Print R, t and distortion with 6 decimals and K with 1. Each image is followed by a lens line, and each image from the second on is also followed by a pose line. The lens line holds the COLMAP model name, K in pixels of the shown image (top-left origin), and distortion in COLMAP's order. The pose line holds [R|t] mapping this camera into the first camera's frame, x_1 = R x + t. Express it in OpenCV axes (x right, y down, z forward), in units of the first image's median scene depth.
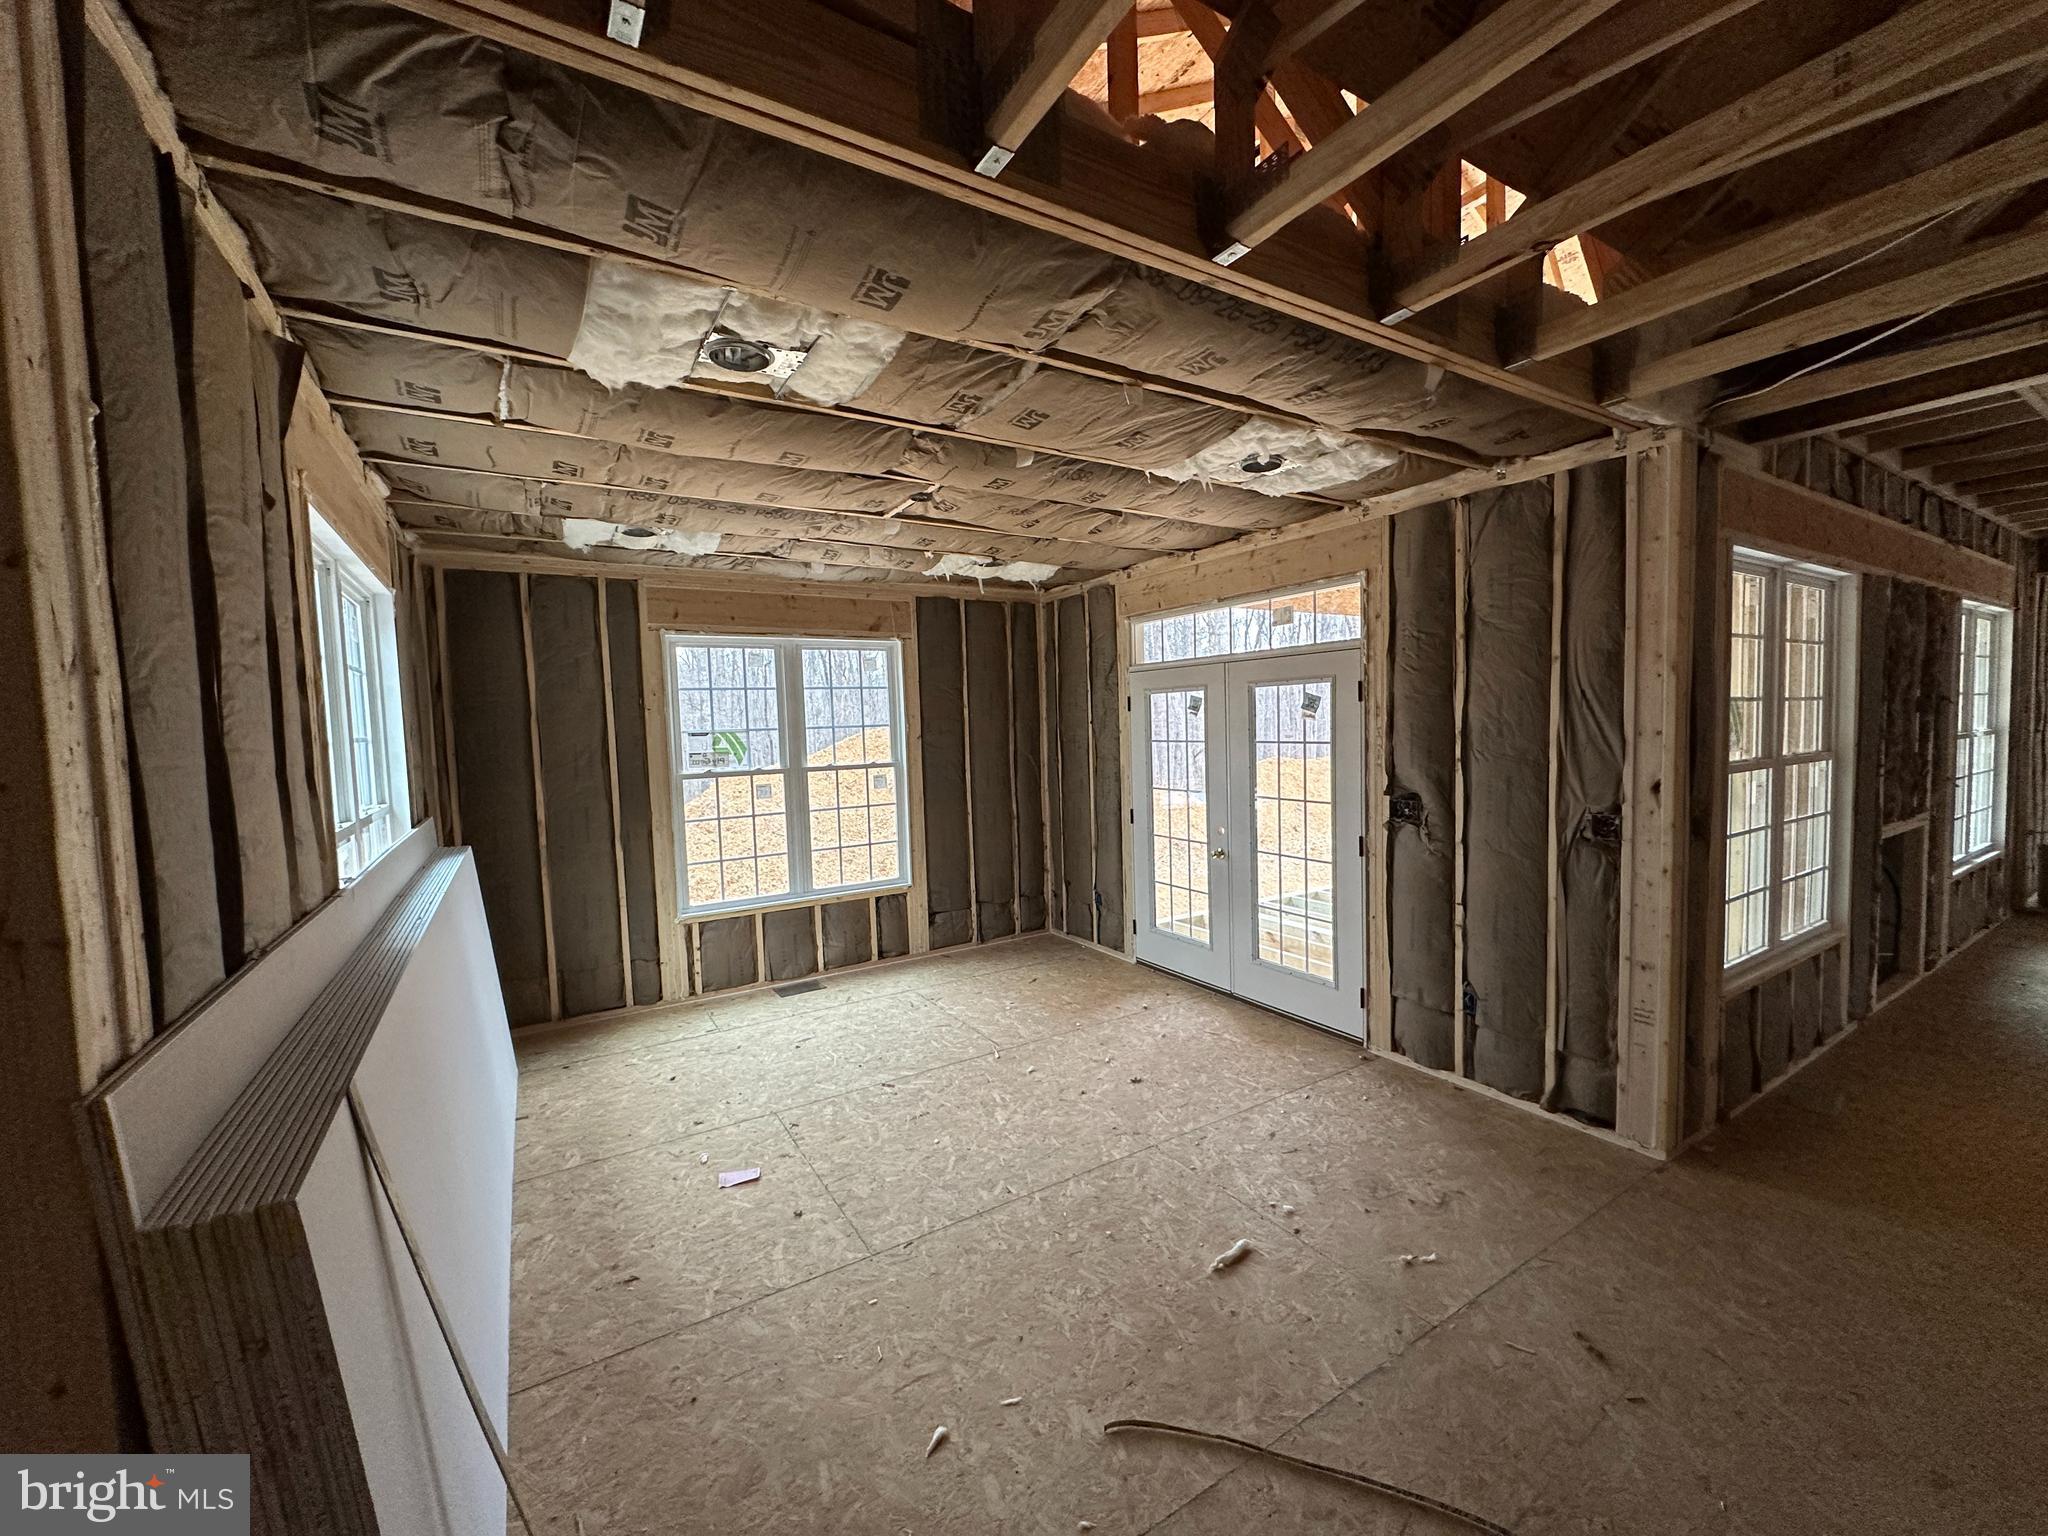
lens RADIAL K [[815.2, 0, 1018.8], [0, 815.2, 766.5], [0, 0, 1]] dist [0.000959, -0.000014]
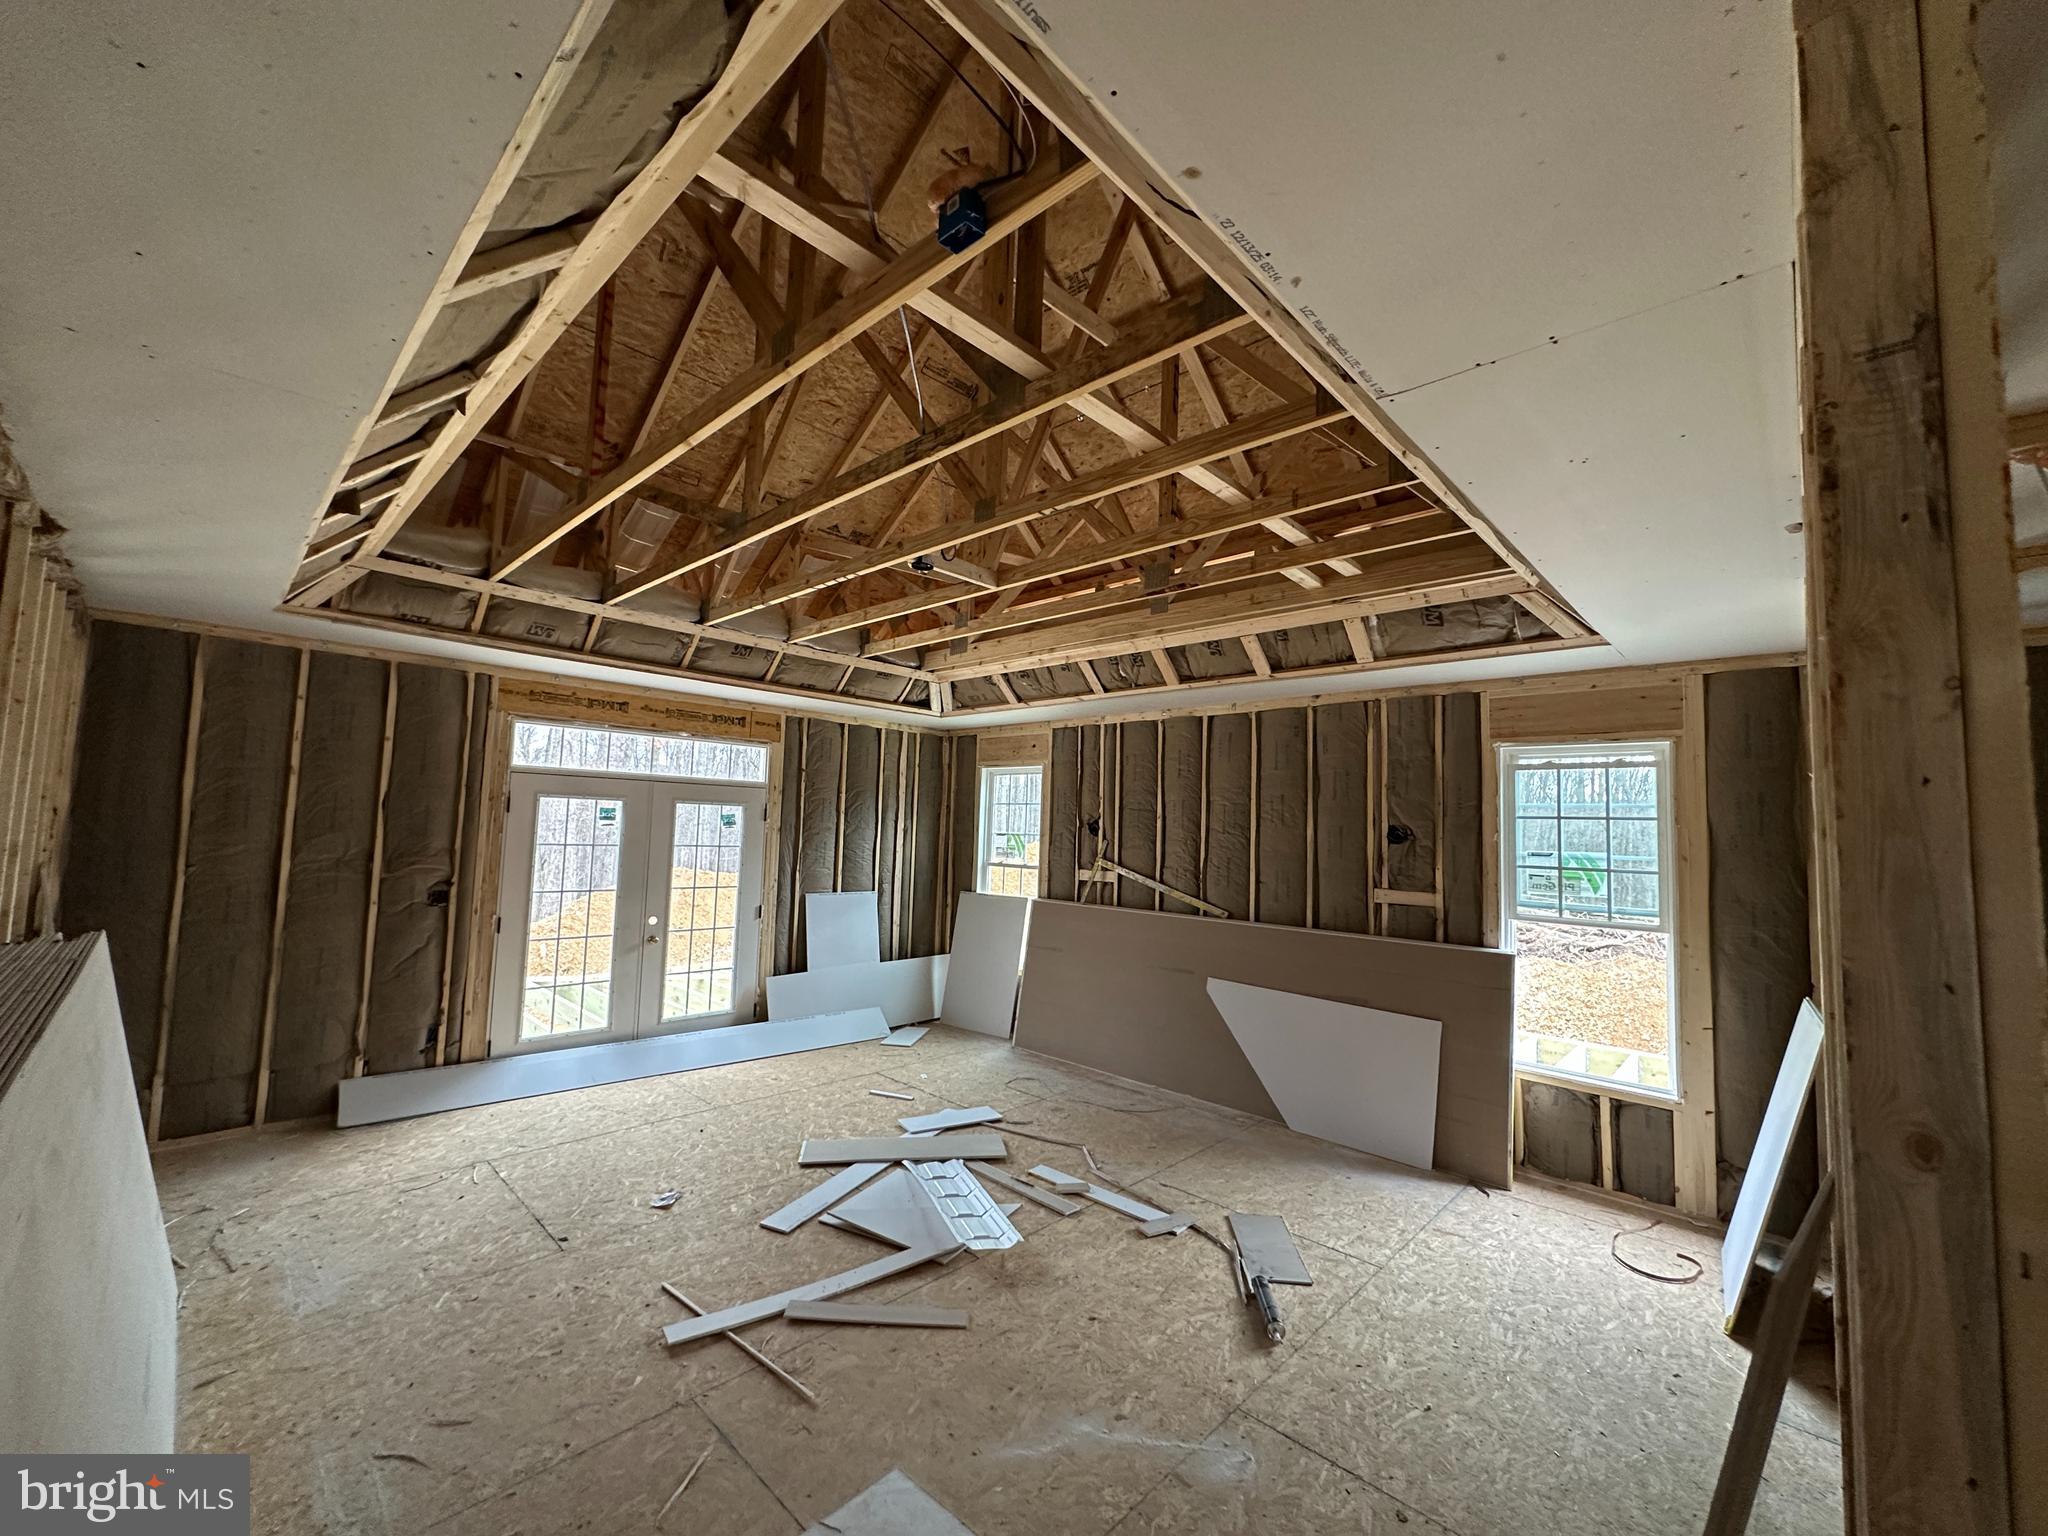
lens RADIAL K [[815.2, 0, 1015.5], [0, 815.2, 768.0], [0, 0, 1]] dist [0.000959, -0.000014]
pose [[-0.243277, 0.101446, 0.964637, -1.086892], [0.035547, 0.994780, -0.095651, -0.011316], [-0.969305, 0.011020, -0.245613, 0.796089]]
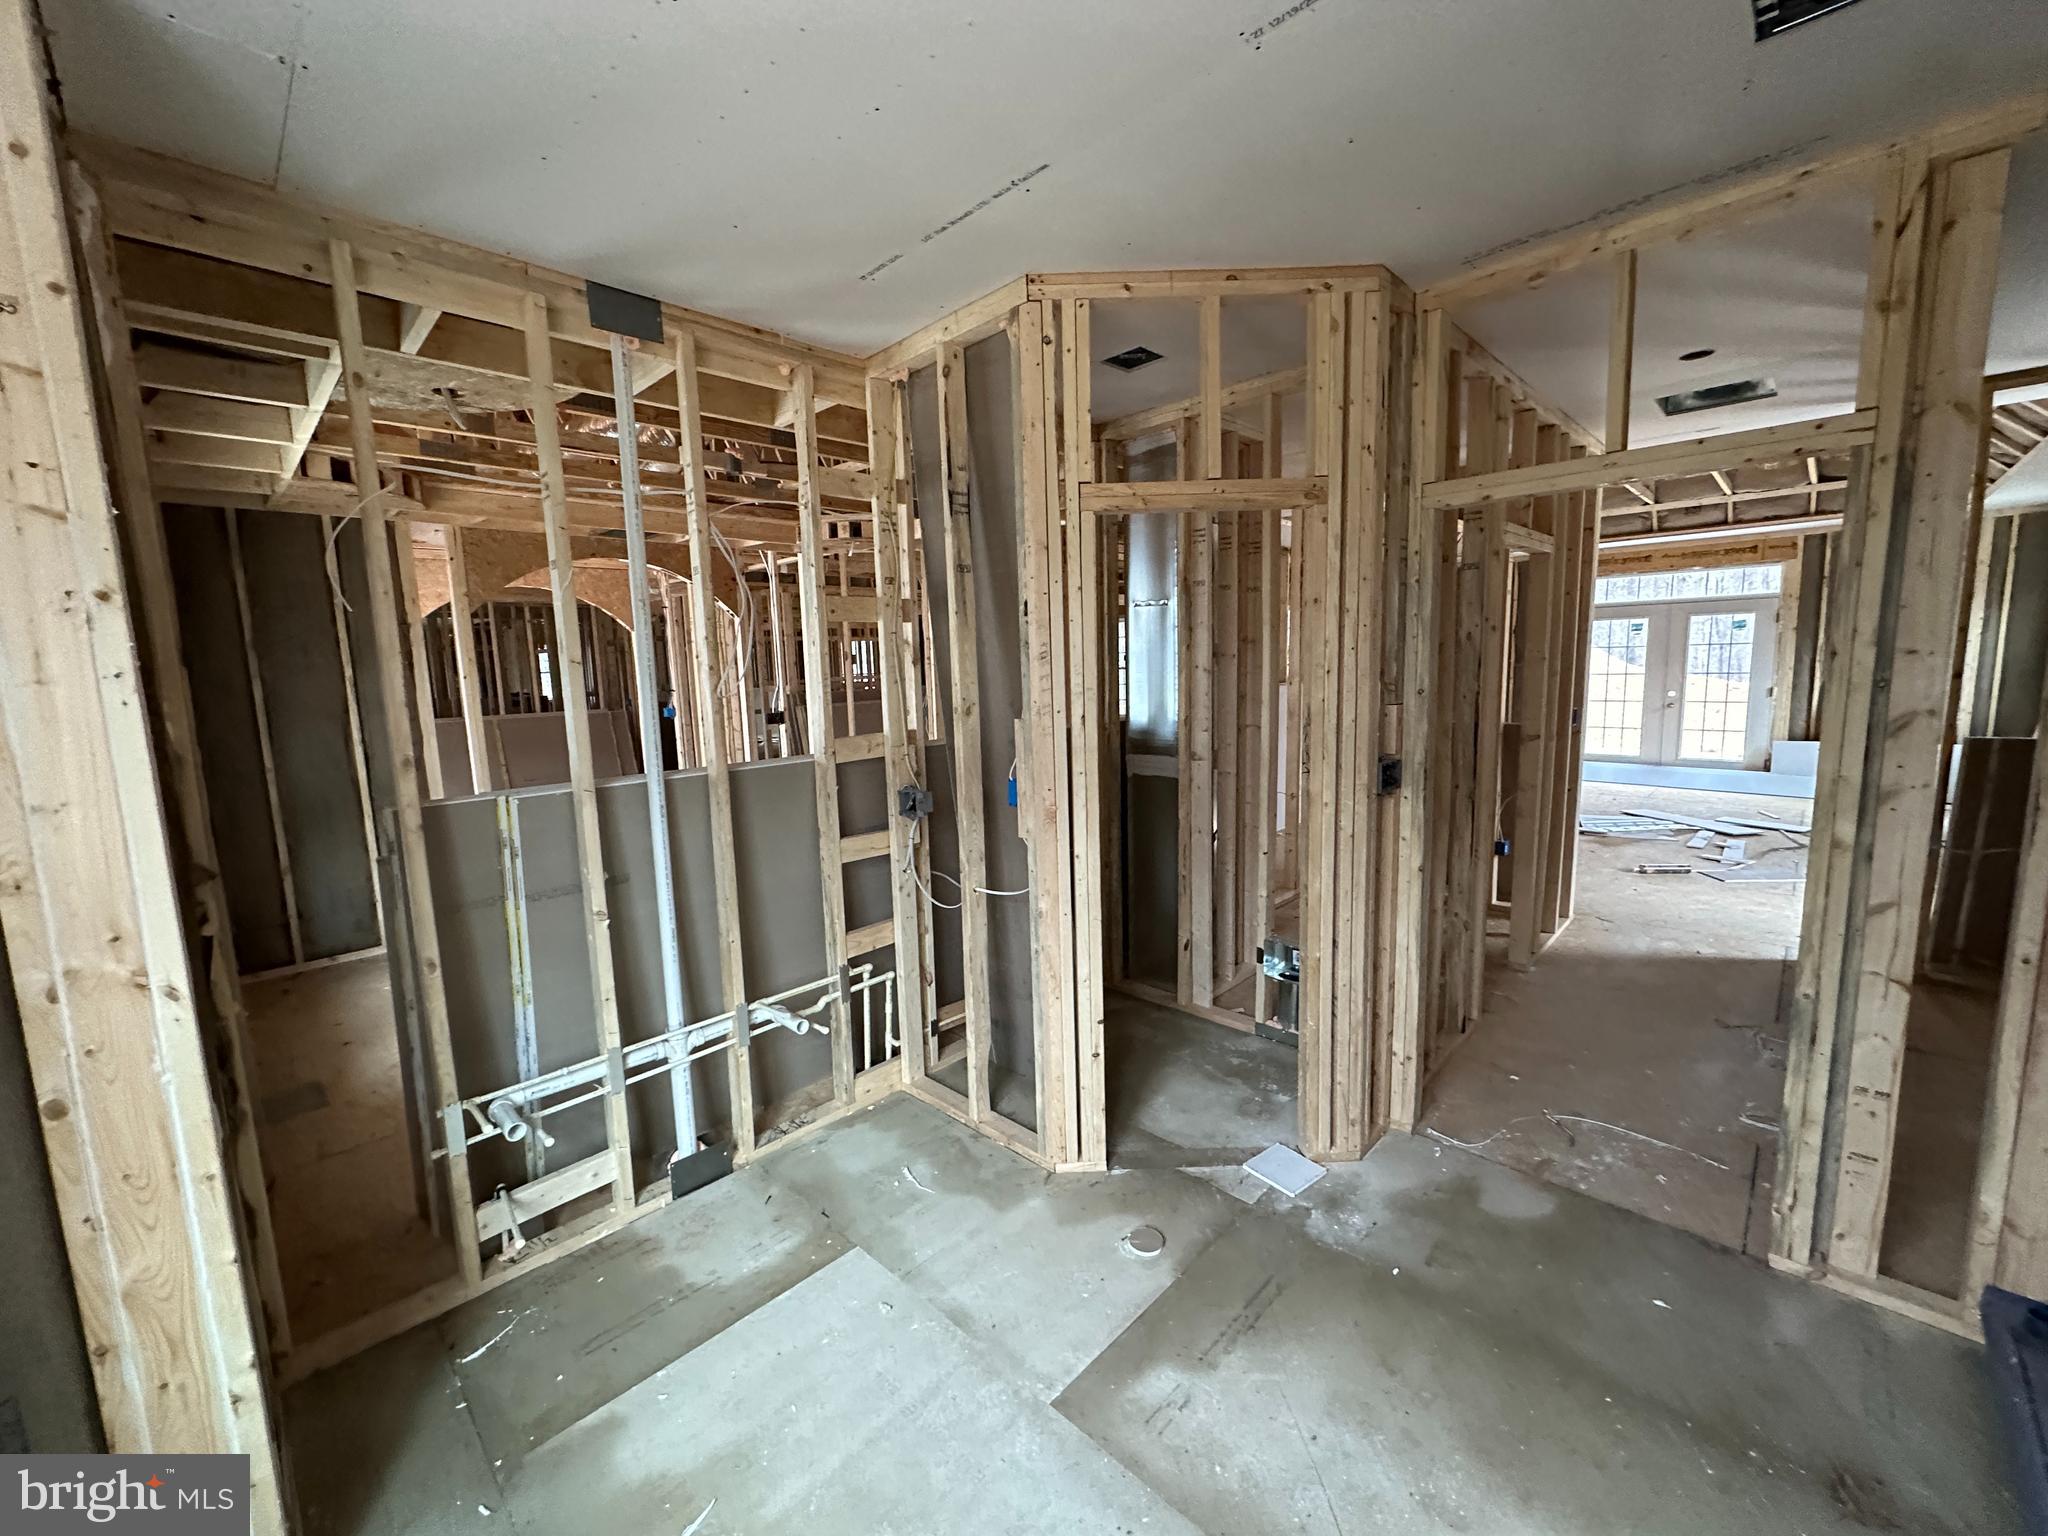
lens RADIAL K [[815.2, 0, 1018.8], [0, 815.2, 763.6], [0, 0, 1]] dist [0.000959, -0.000014]
pose [[0.970109, -0.031765, 0.240581, -1.713379], [0.017592, 0.997993, 0.060834, 0.102665], [-0.242031, -0.054784, 0.968721, -0.490255]]
